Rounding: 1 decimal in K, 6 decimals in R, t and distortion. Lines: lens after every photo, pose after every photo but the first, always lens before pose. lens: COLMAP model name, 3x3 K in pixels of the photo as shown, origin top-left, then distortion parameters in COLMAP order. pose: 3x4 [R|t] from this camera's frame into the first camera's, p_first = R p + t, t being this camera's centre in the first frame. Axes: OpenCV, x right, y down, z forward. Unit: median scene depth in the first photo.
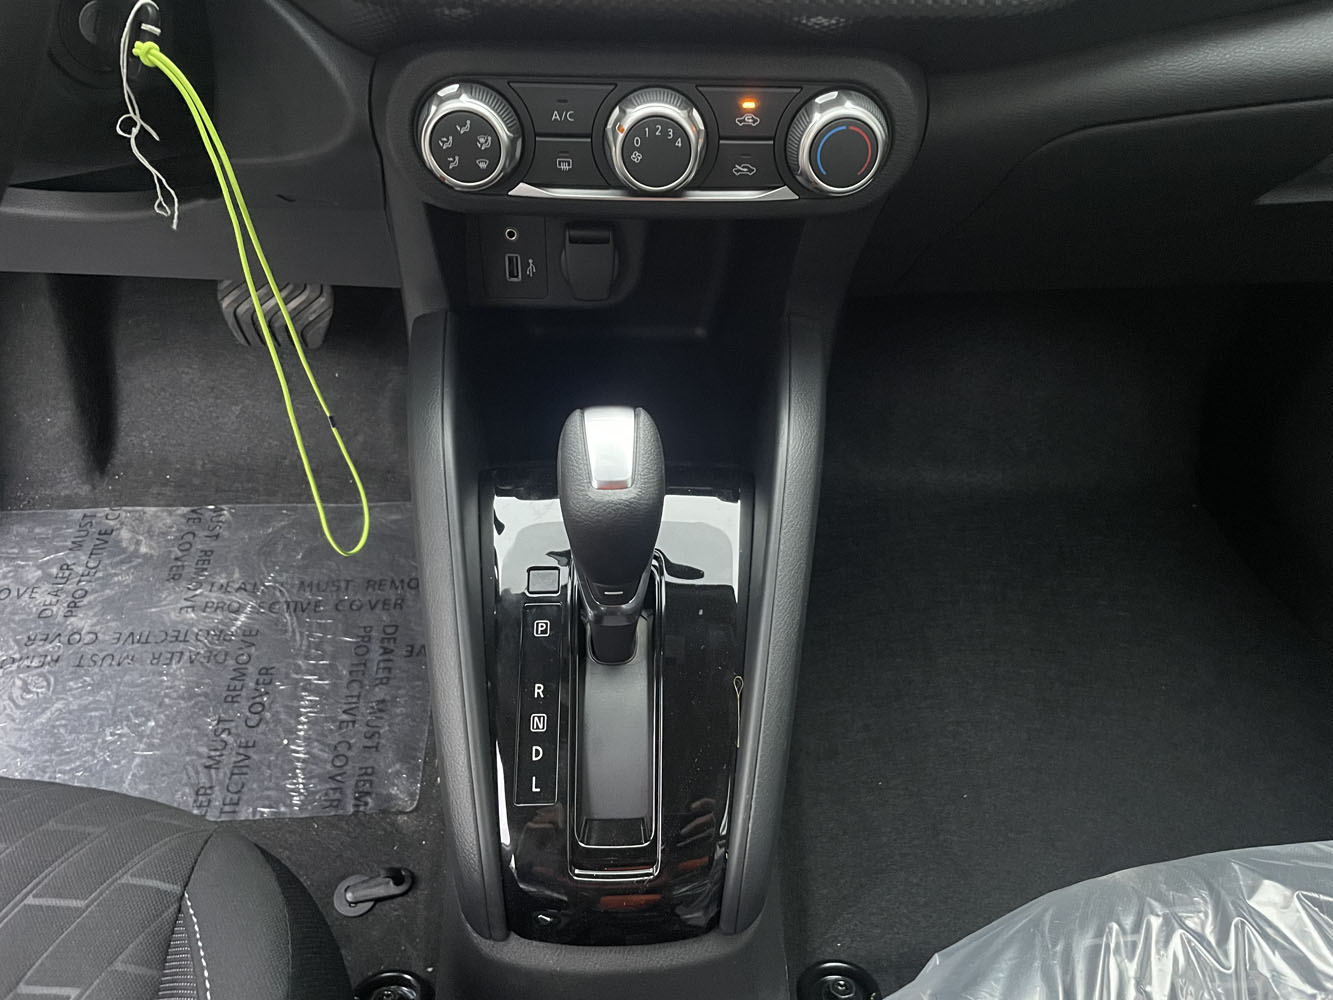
lens RADIAL K [[1006.5, 0, 665.9], [0, 1006.5, 486.2], [0, 0, 1]] dist [0.085165, -0.111548]
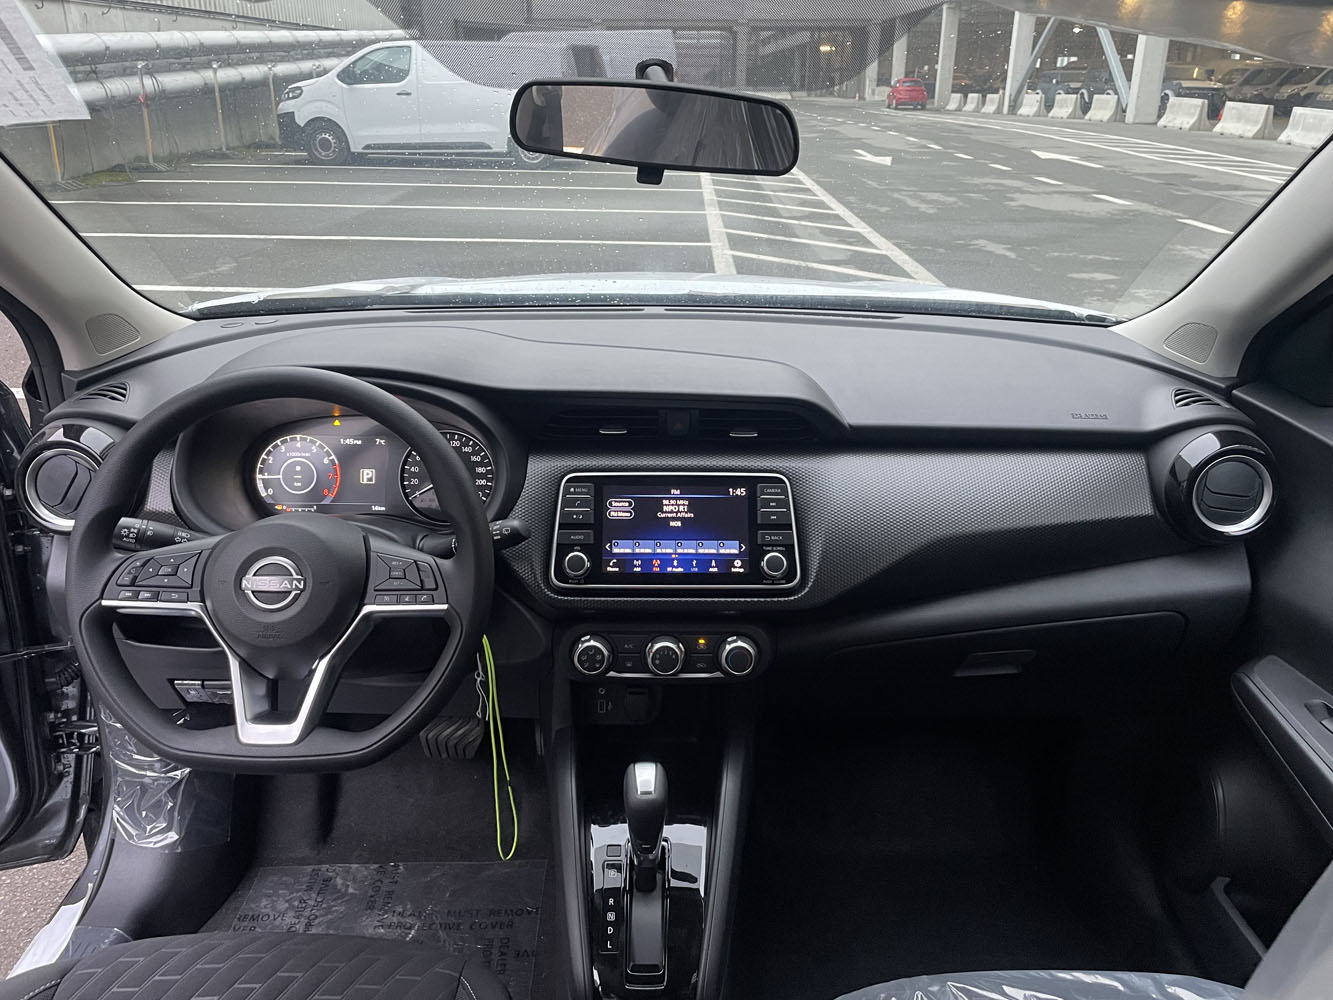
lens RADIAL K [[1006.5, 0, 676.7], [0, 1006.5, 502.2], [0, 0, 1]] dist [0.085165, -0.111548]
pose [[0.999540, -0.011810, -0.027941, 0.089401], [-0.000500, 0.914556, -0.404459, 0.314687], [0.030331, 0.404287, 0.914129, -1.394112]]
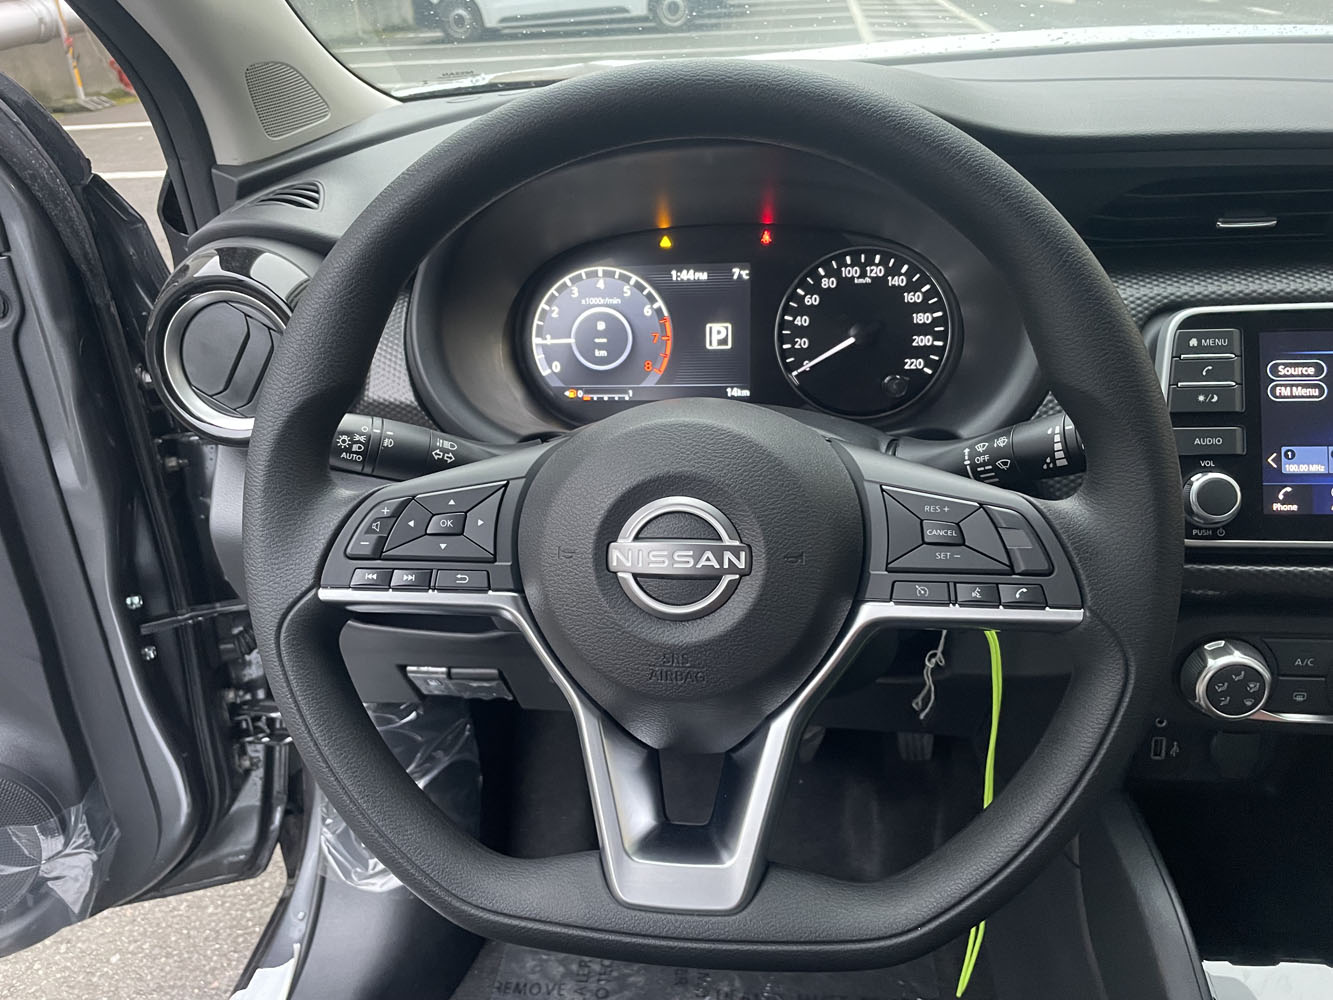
lens RADIAL K [[1006.5, 0, 667.9], [0, 1006.5, 493.6], [0, 0, 1]] dist [0.085165, -0.111548]
pose [[0.986374, -0.012827, -0.164020, -0.636561], [-0.039103, 0.950108, -0.309459, -0.135130], [0.159806, 0.311656, 0.936660, -0.352931]]
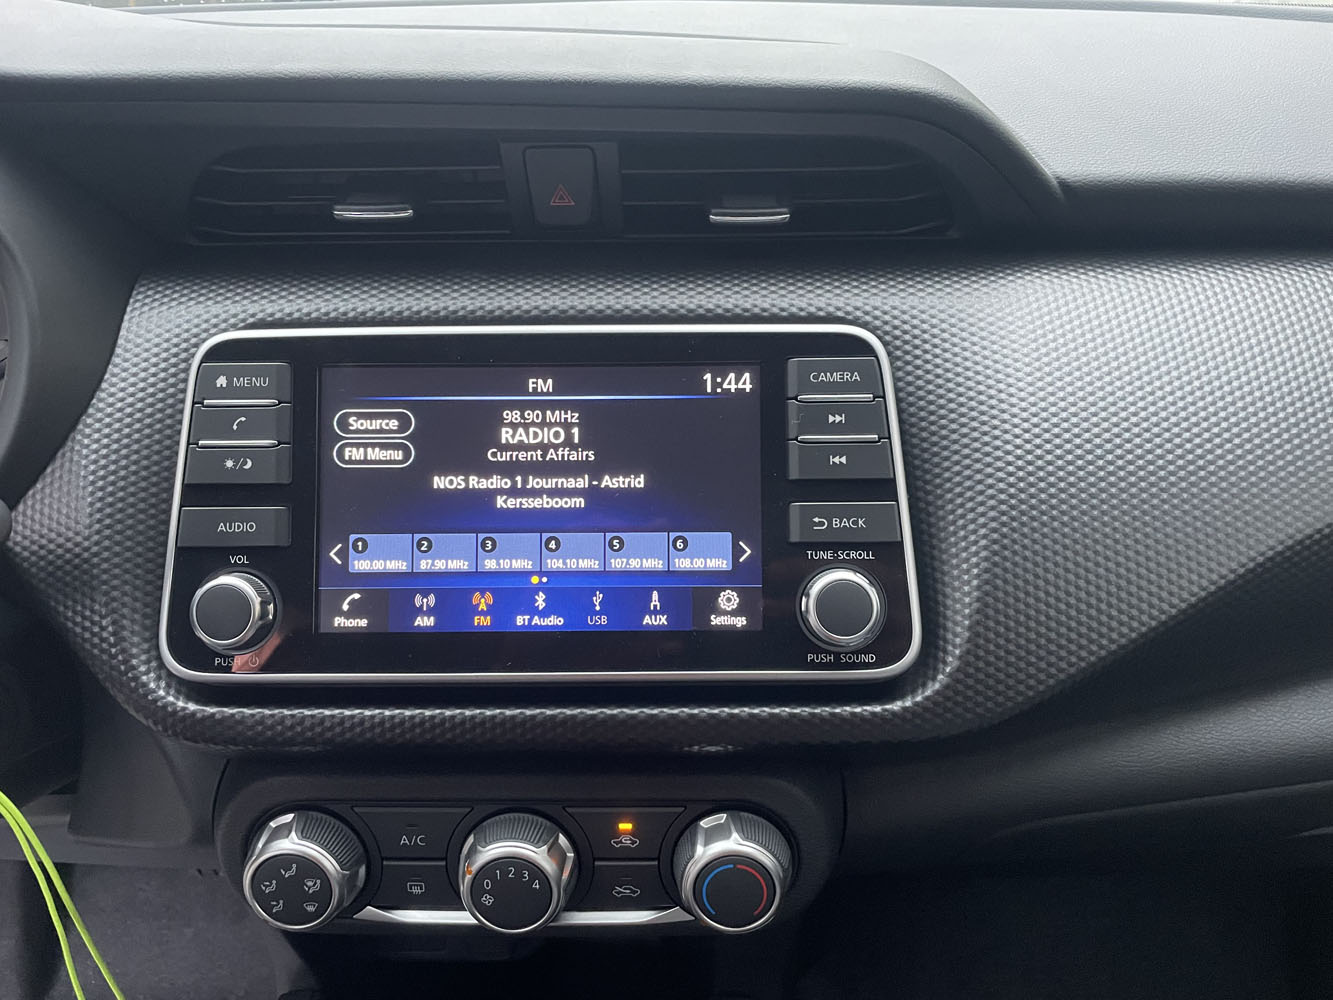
lens RADIAL K [[1006.5, 0, 664.9], [0, 1006.5, 496.6], [0, 0, 1]] dist [0.085165, -0.111548]
pose [[0.997198, -0.018365, -0.072523, 0.175371], [-0.005869, 0.947209, -0.320562, -0.349006], [0.074582, 0.320090, 0.944447, 0.092290]]
